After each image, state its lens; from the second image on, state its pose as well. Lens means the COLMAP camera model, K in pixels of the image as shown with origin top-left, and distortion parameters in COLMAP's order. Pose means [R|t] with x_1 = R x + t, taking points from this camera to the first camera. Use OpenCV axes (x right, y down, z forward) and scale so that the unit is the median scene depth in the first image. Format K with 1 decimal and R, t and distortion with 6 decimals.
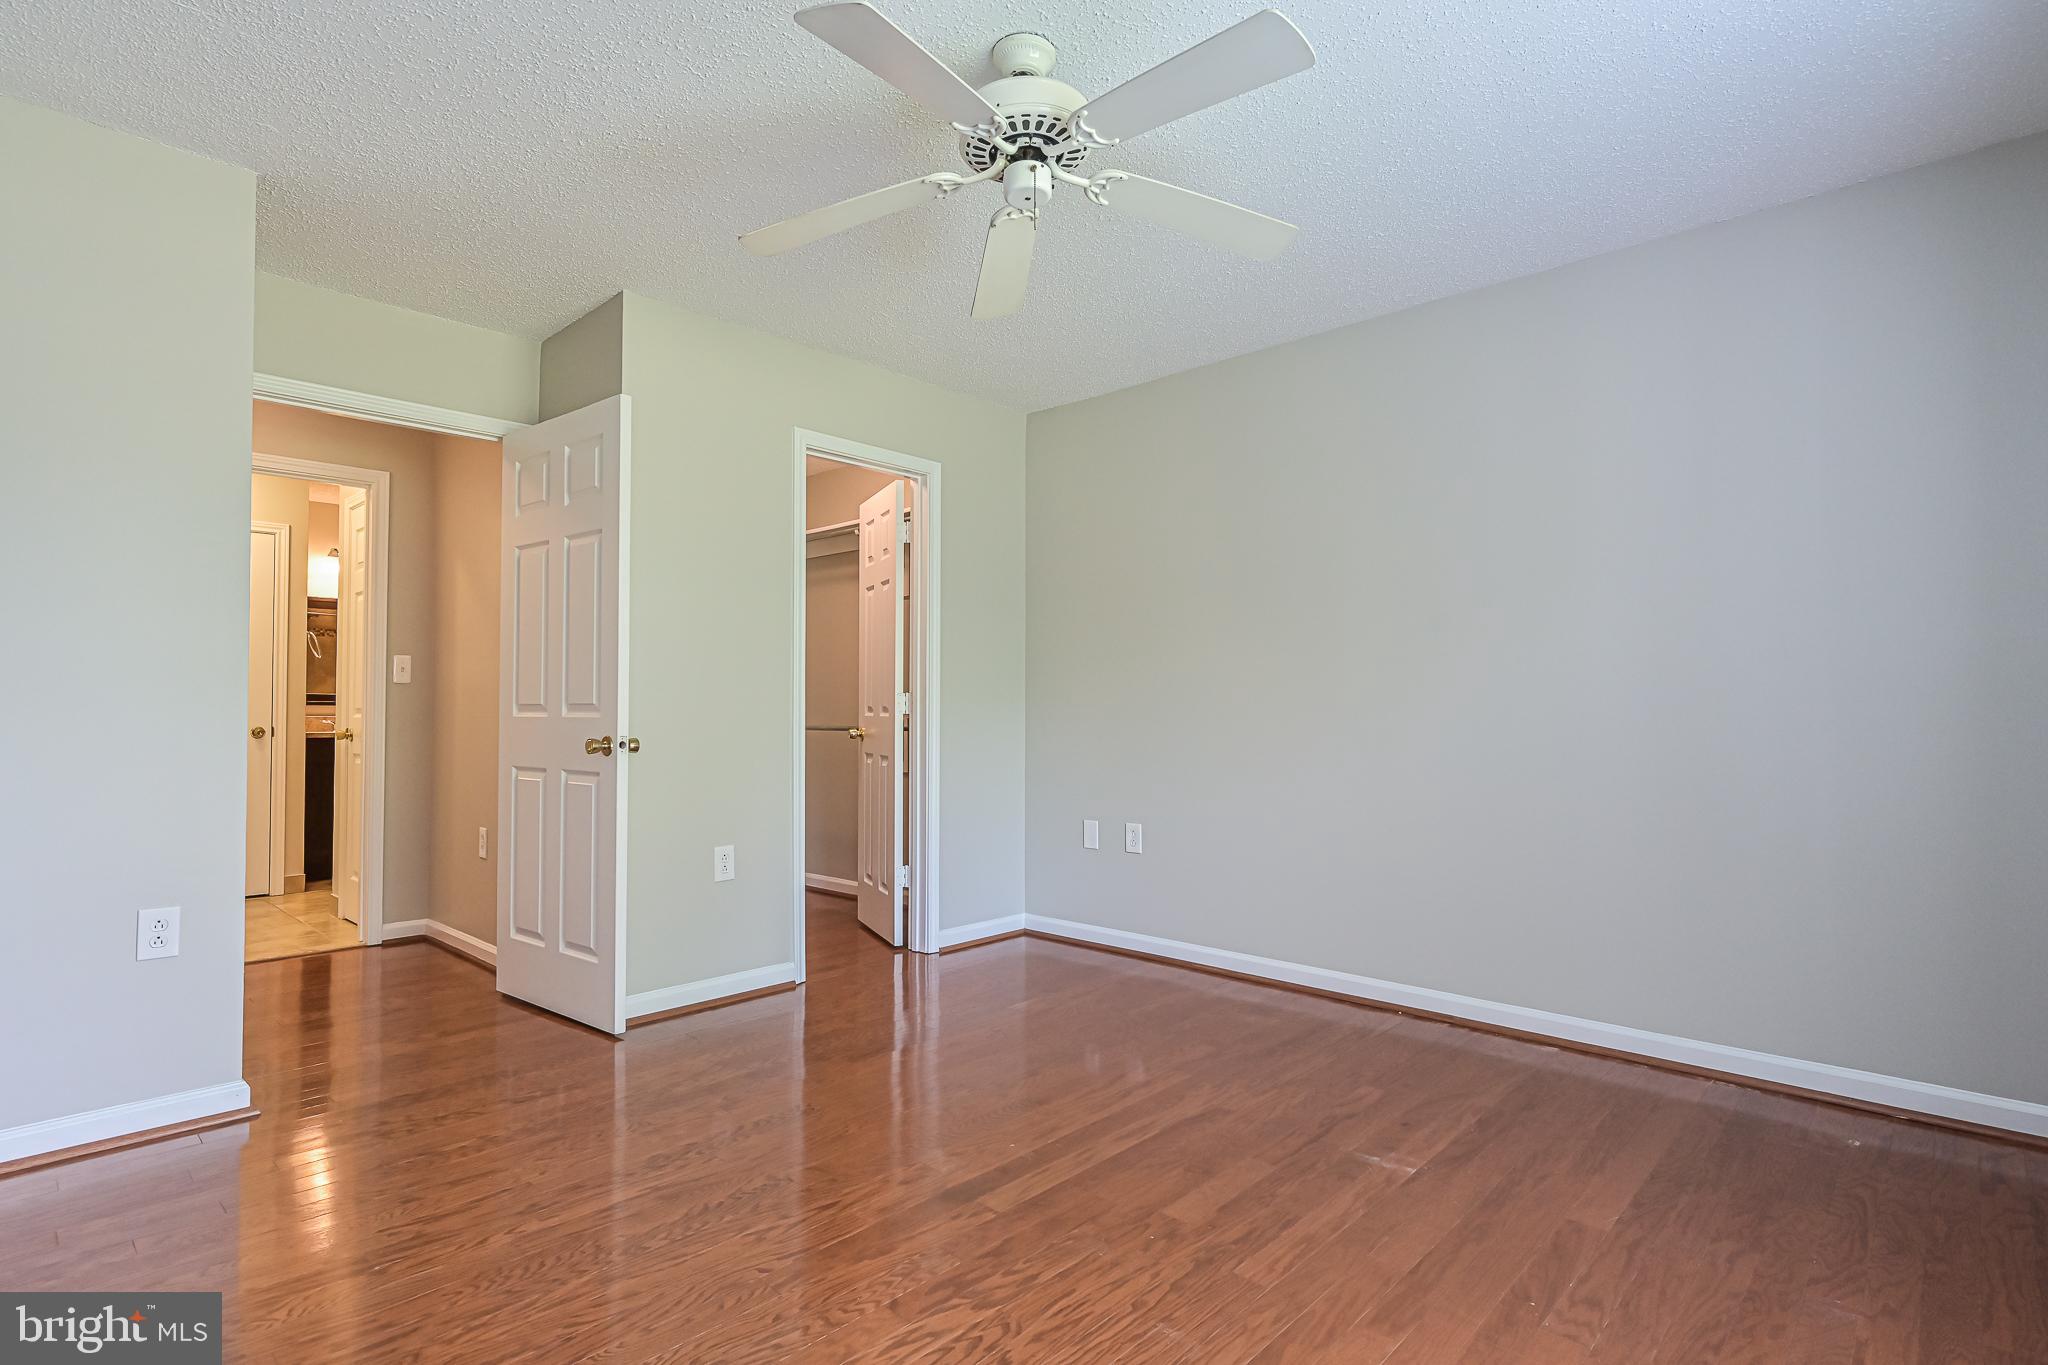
lens RADIAL K [[995.5, 0, 1027.6], [0, 995.5, 682.4], [0, 0, 1]] dist [0.000969, 0.000289]
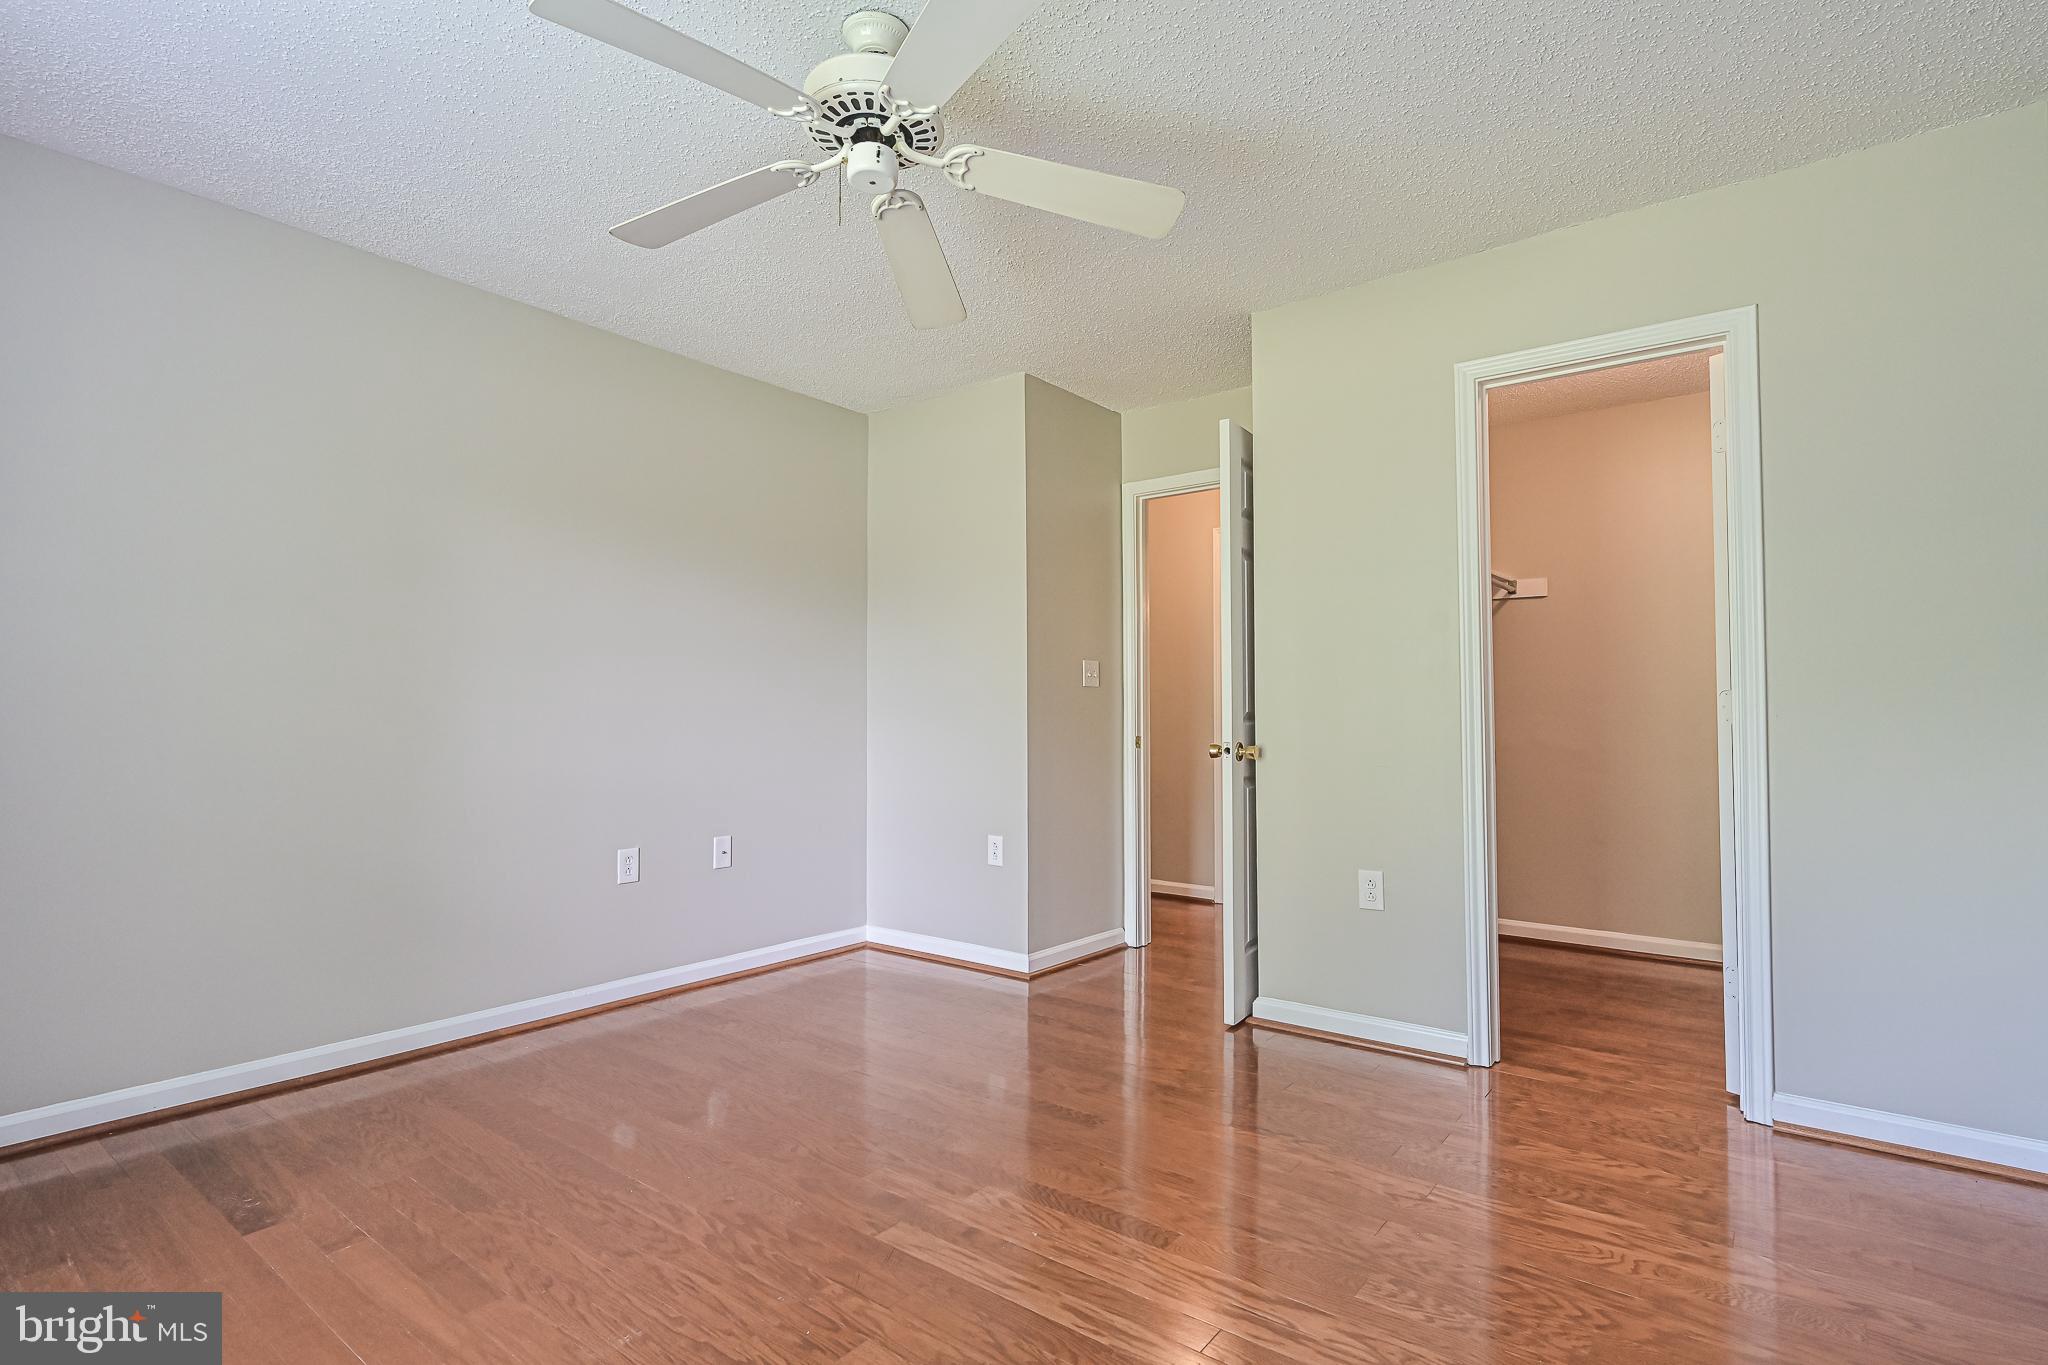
lens RADIAL K [[995.5, 0, 1027.6], [0, 995.5, 682.4], [0, 0, 1]] dist [0.000969, 0.000289]
pose [[0.096417, -0.038749, -0.994587, 0.845784], [0.026761, 0.998982, -0.036325, 0.032328], [0.994981, -0.023114, 0.097355, 0.935894]]
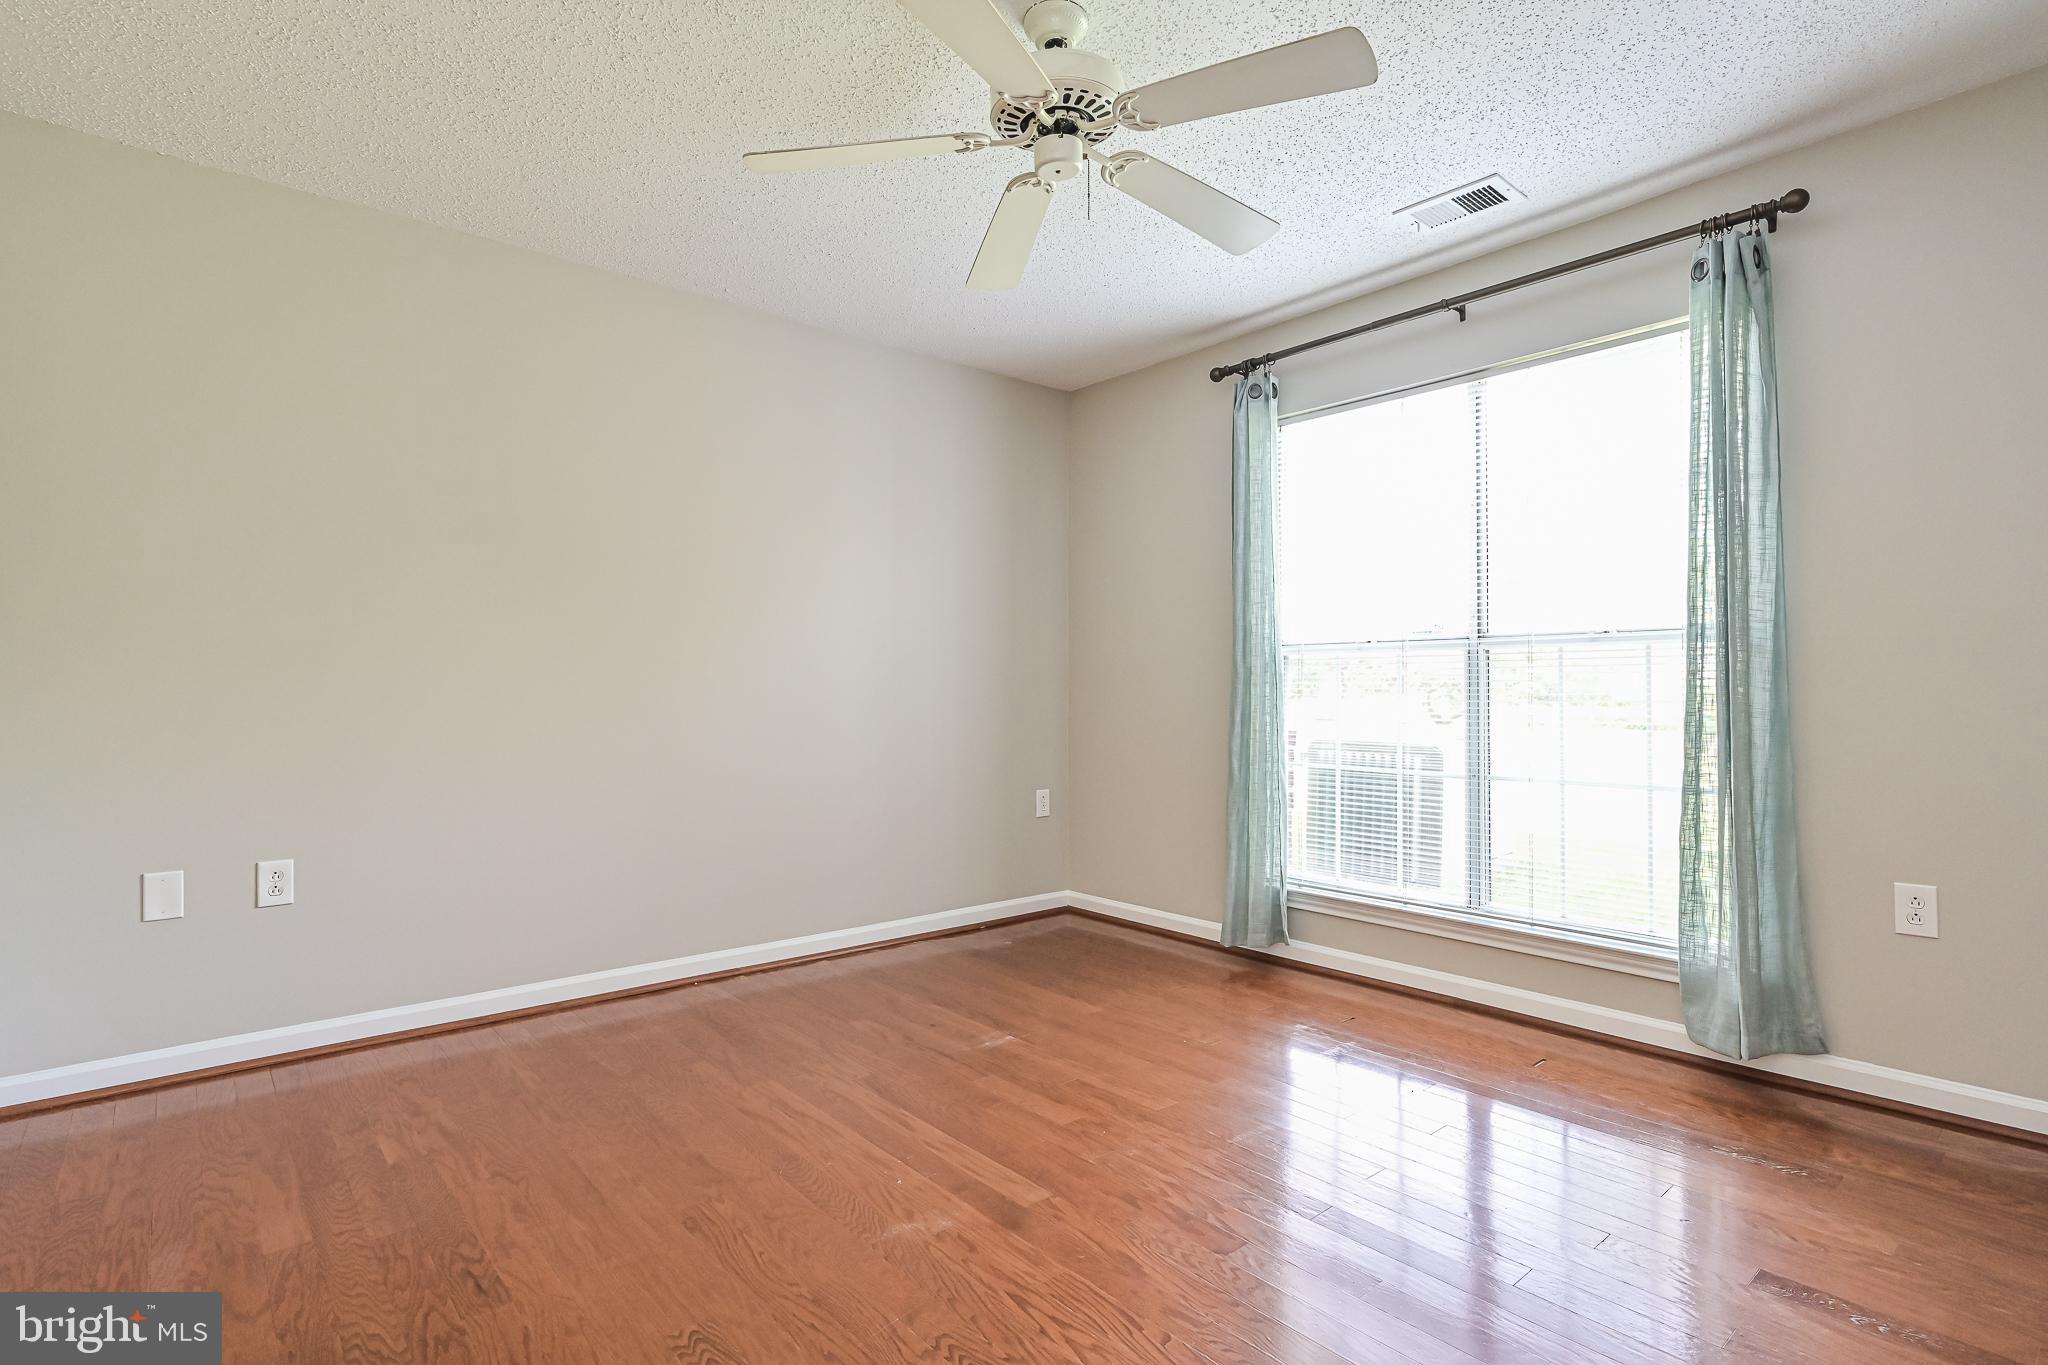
lens RADIAL K [[1031.4, 0, 1024.0], [0, 1031.4, 682.5], [0, 0, 1]] dist [-0.000929, 0.000106]
pose [[0.108692, 0.004454, 0.994065, -0.903665], [-0.023004, 0.999733, -0.001964, 0.032797], [-0.993809, -0.022655, 0.108766, 0.816720]]
